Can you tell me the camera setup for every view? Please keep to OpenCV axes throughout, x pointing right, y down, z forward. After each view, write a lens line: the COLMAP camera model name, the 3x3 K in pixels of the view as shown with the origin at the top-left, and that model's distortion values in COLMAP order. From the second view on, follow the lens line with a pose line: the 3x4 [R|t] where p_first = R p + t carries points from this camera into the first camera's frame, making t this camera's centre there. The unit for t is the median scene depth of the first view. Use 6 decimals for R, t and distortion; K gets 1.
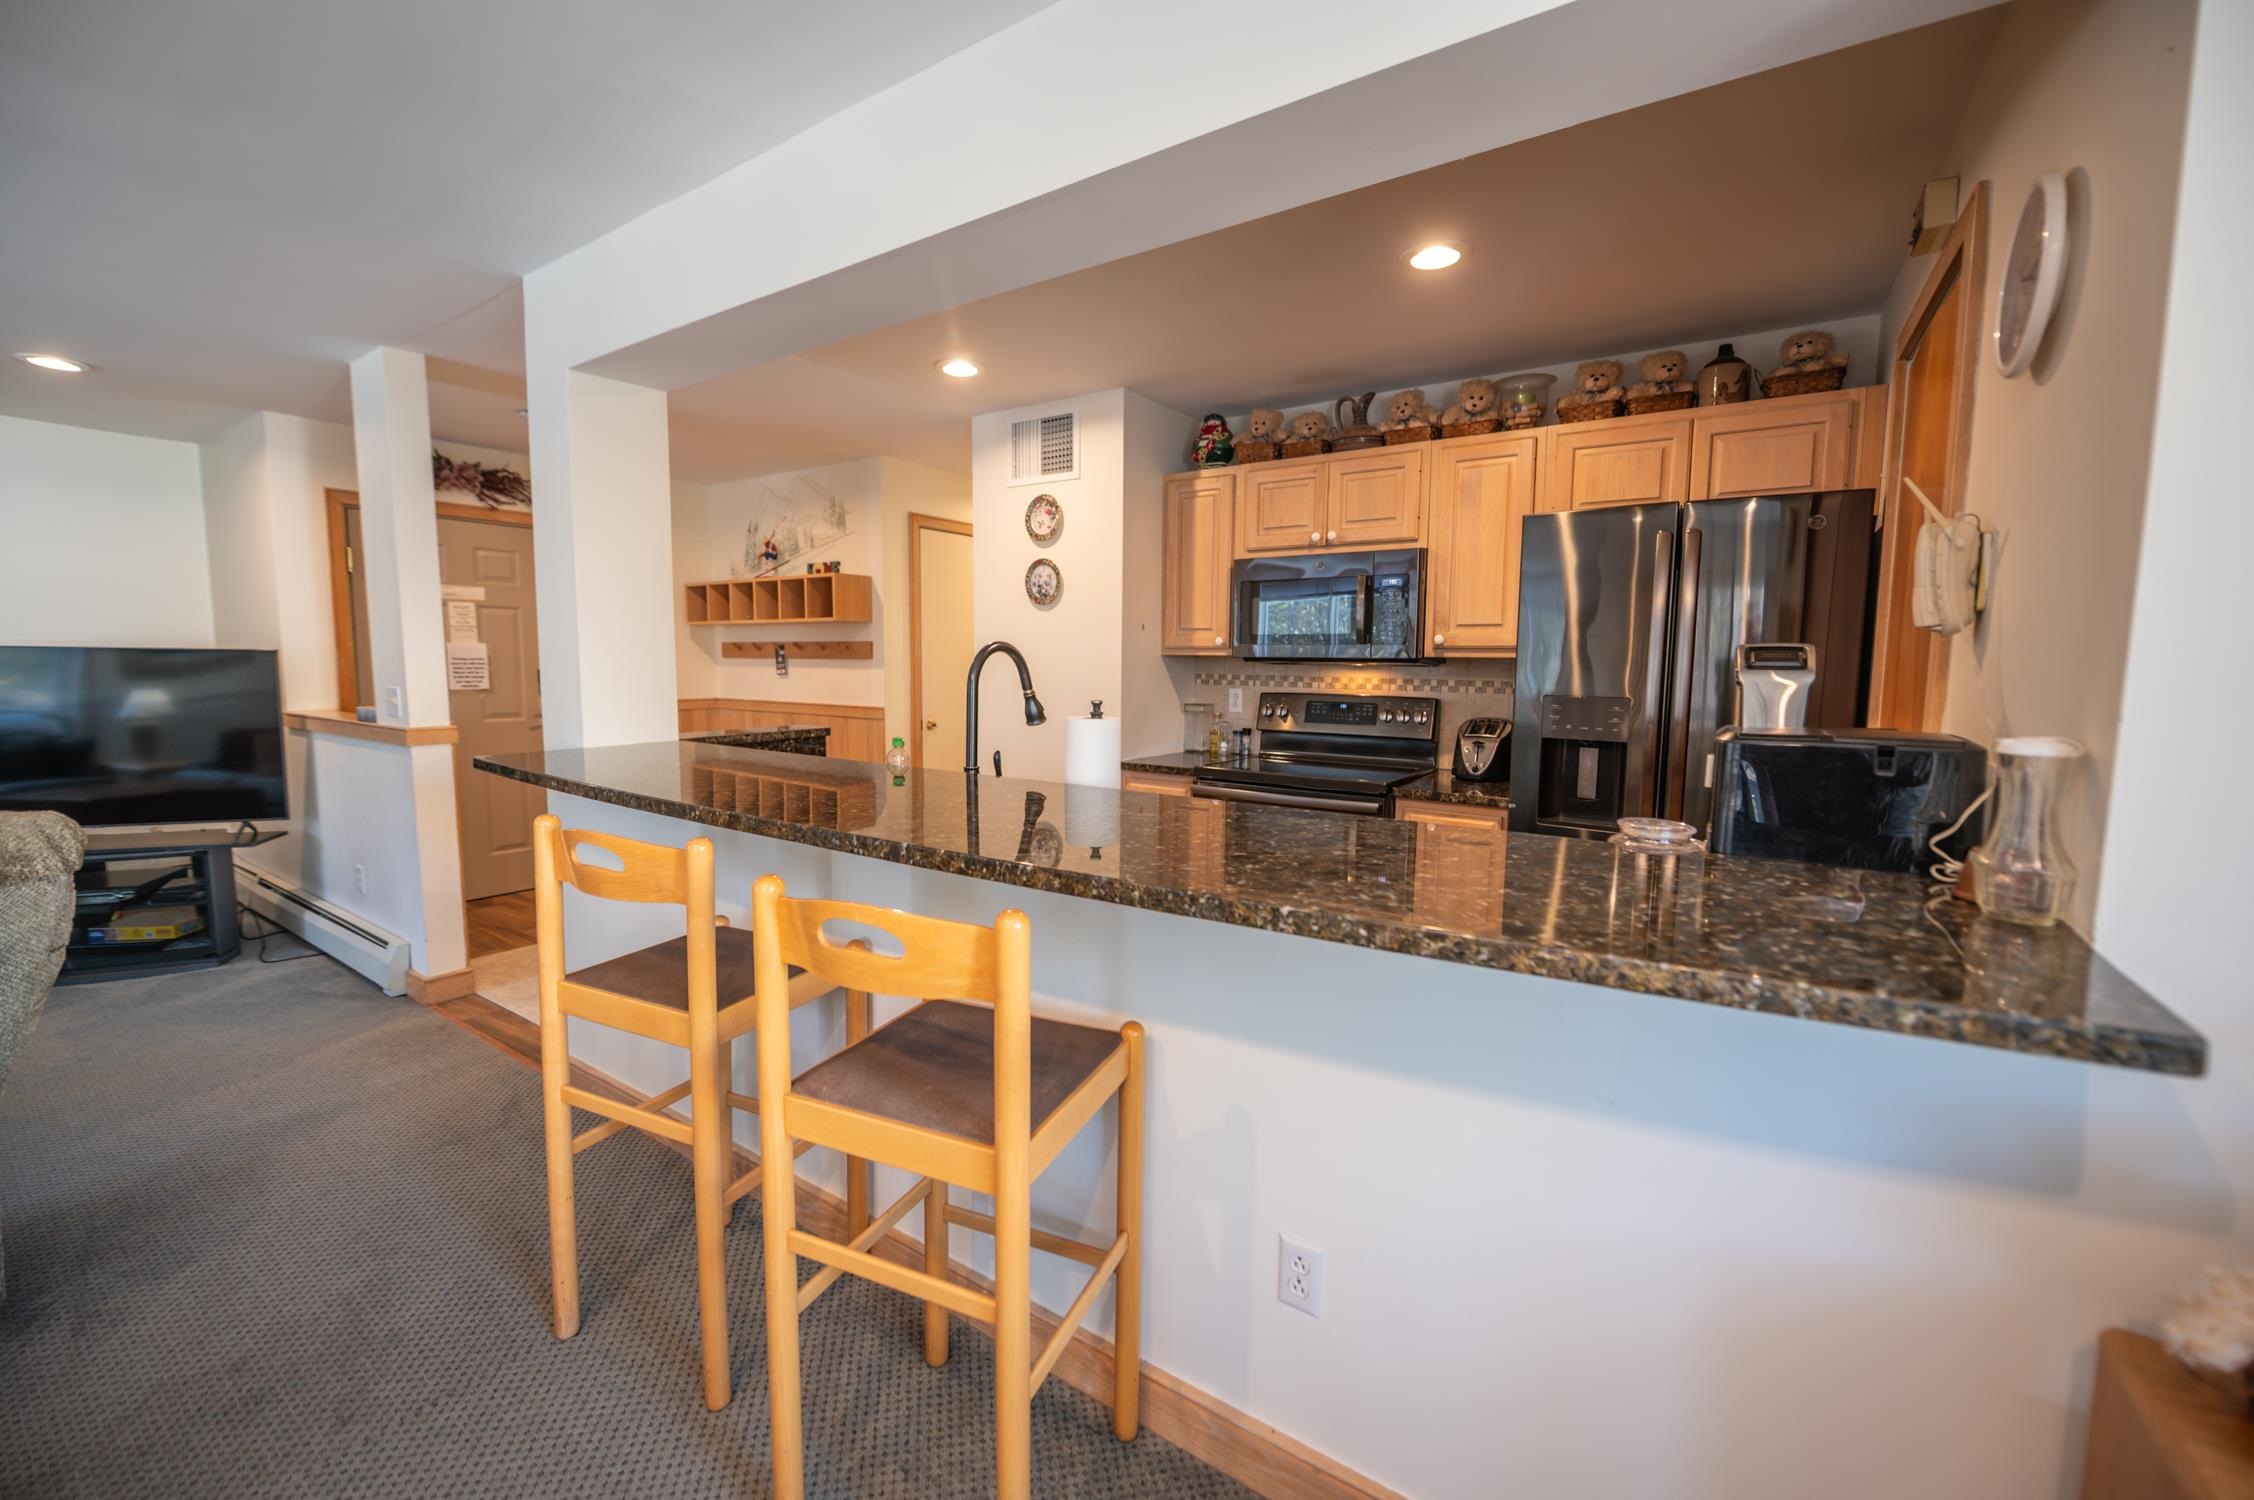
lens RADIAL K [[895.9, 0, 1121.0], [0, 895.9, 746.0], [0, 0, 1]] dist [-0.007712, 0.000127]
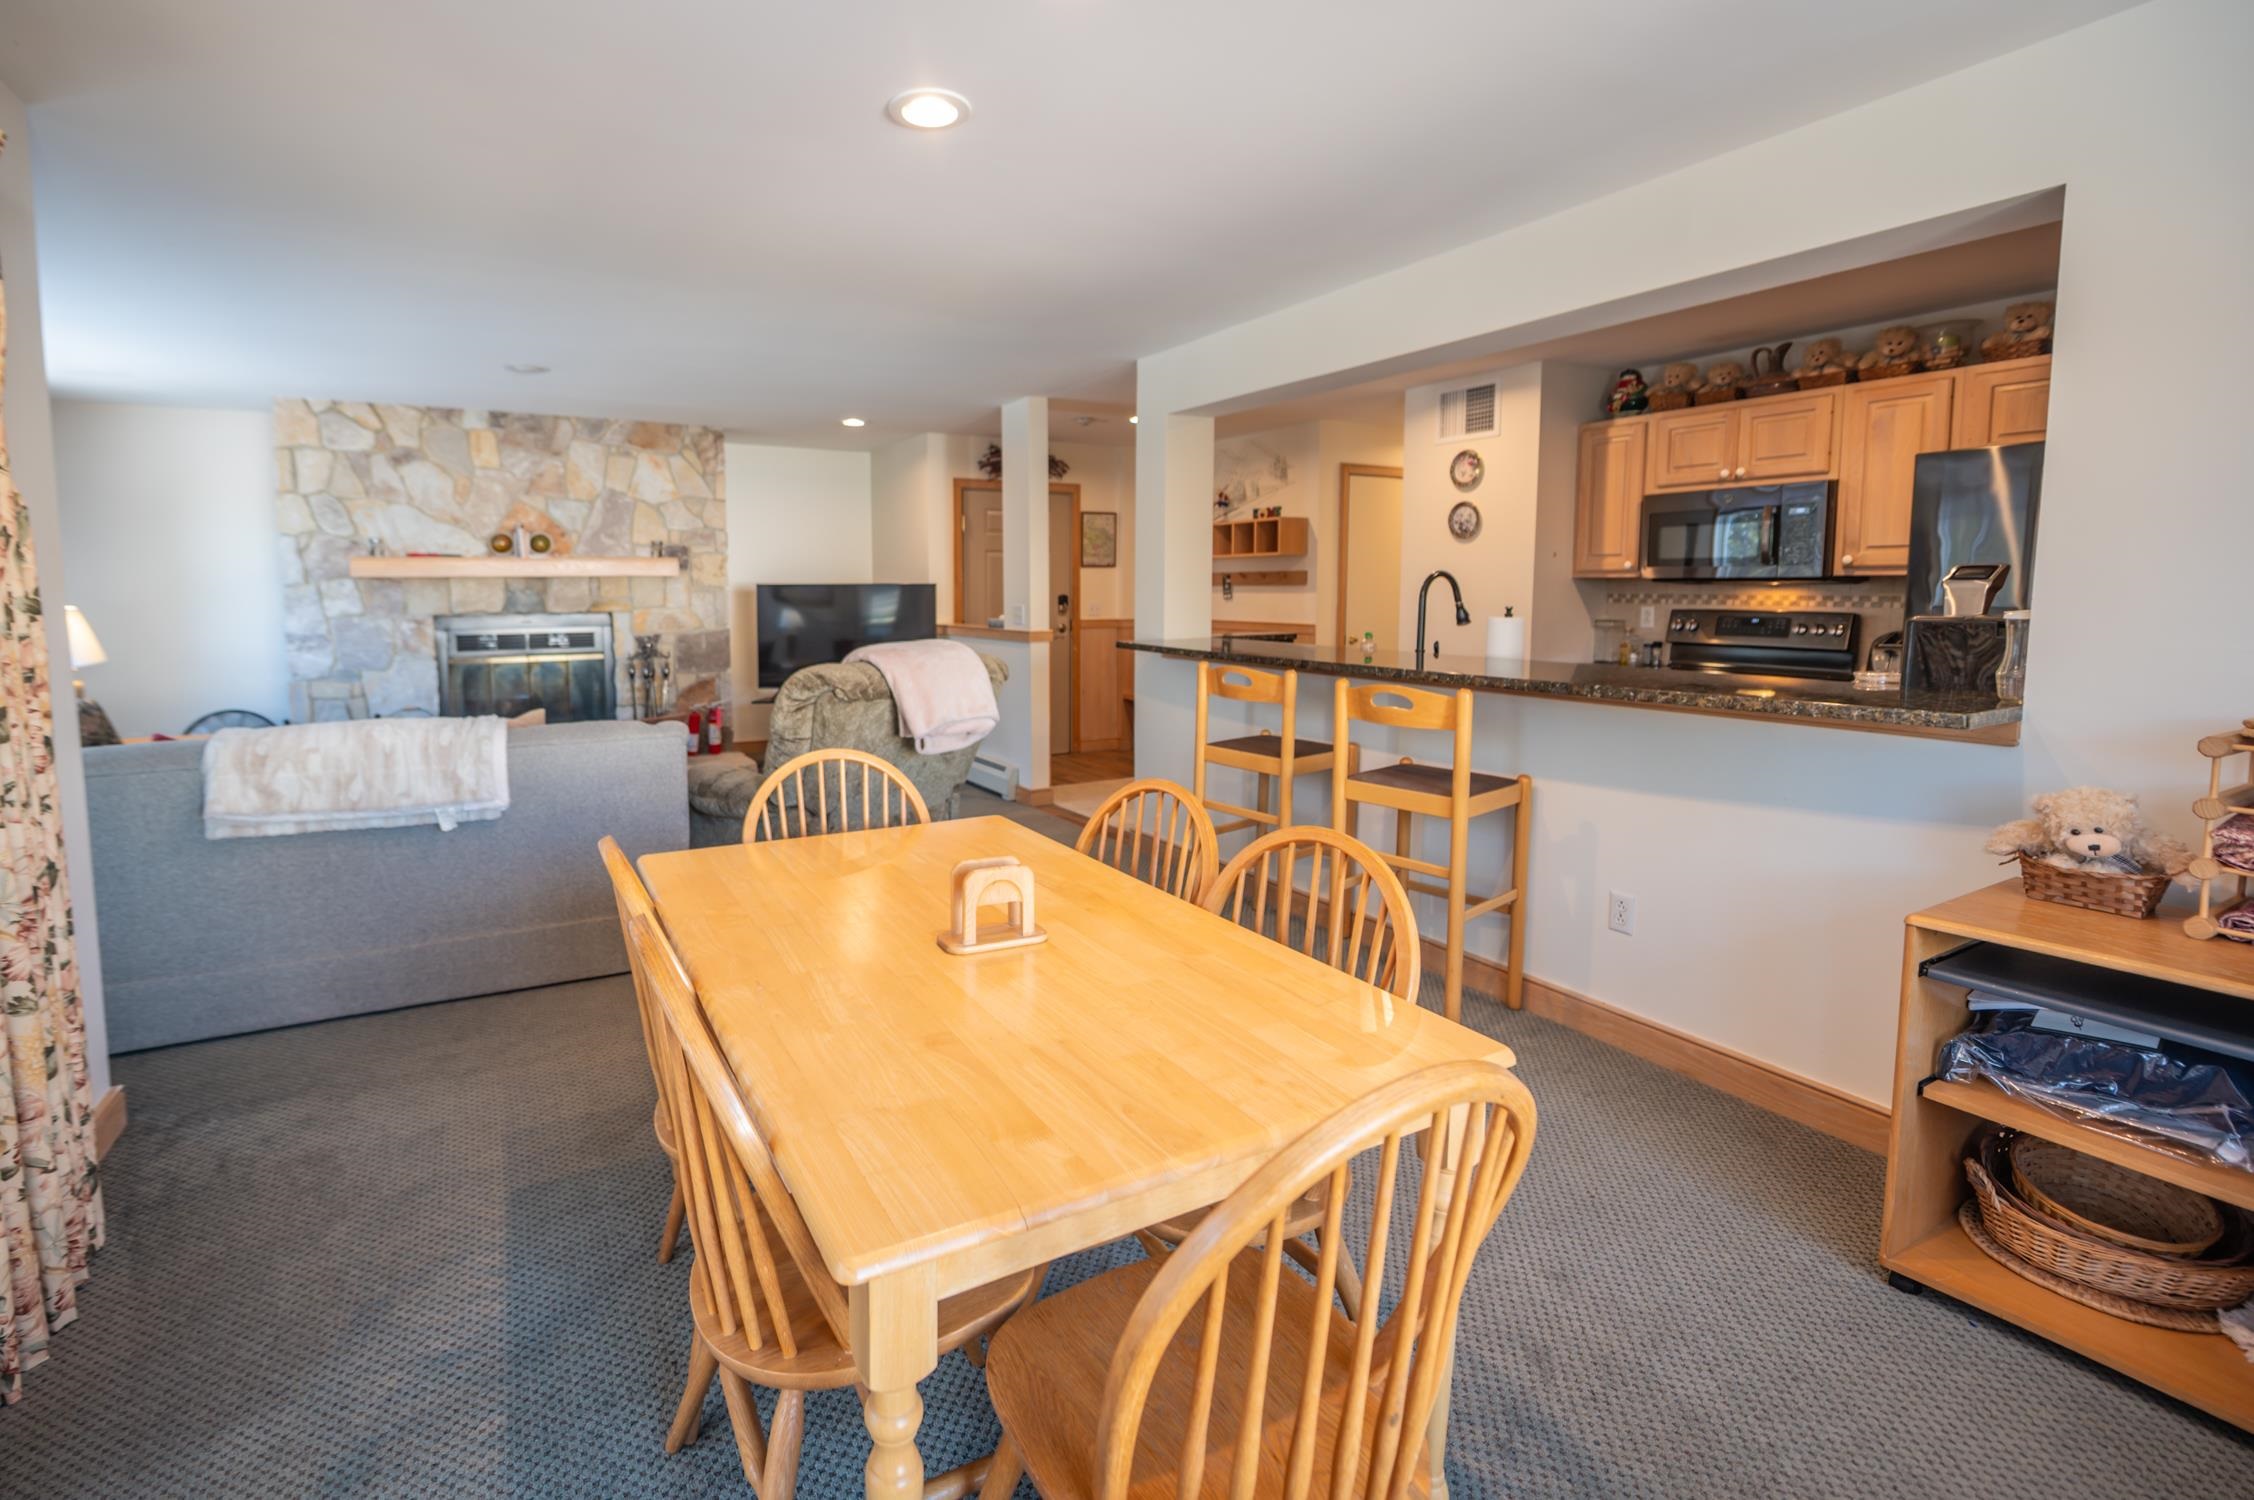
lens RADIAL K [[994.2, 0, 1015.1], [0, 994.2, 674.7], [0, 0, 1]] dist [-0.004069, -0.000098]
pose [[0.882602, 0.028587, -0.469250, 0.015603], [-0.033080, 0.999452, -0.001334, 0.053202], [0.468955, 0.016700, 0.883064, -0.505975]]
